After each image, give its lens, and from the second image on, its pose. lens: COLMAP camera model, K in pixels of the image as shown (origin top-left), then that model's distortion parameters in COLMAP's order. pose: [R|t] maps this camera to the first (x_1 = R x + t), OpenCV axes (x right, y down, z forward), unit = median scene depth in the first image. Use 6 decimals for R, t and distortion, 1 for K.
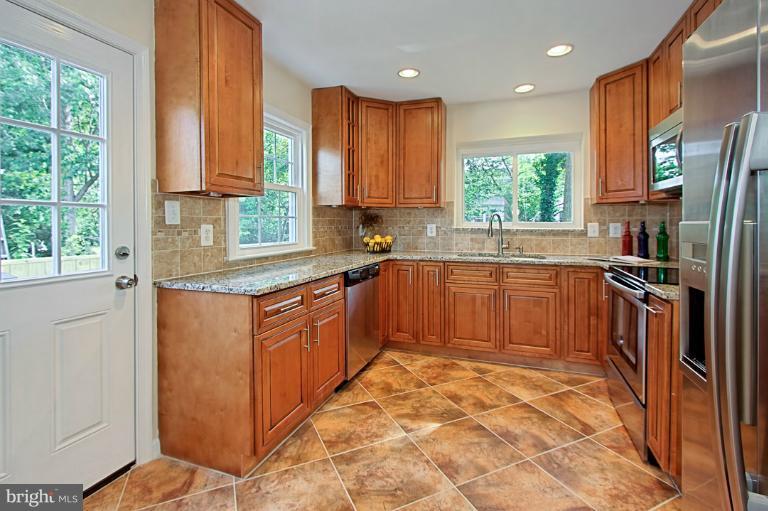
lens RADIAL K [[412.4, 0, 385.4], [0, 412.4, 241.5], [0, 0, 1]] dist [-0.000988, 0.000203]
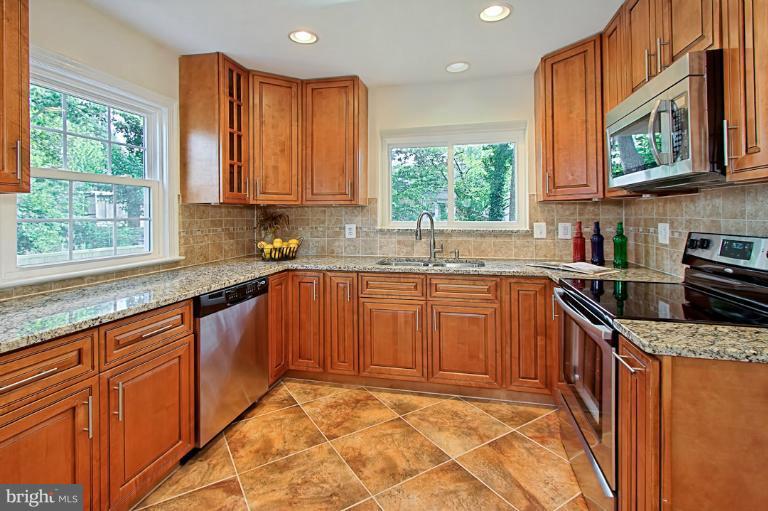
lens RADIAL K [[383.9, 0, 346.3], [0, 383.9, 218.4], [0, 0, 1]] dist [0.001599, -0.000232]
pose [[0.999980, 0.005907, -0.002227, 0.119377], [-0.005981, 0.999381, -0.034674, -0.029960], [0.002021, 0.034686, 0.999396, 0.231214]]
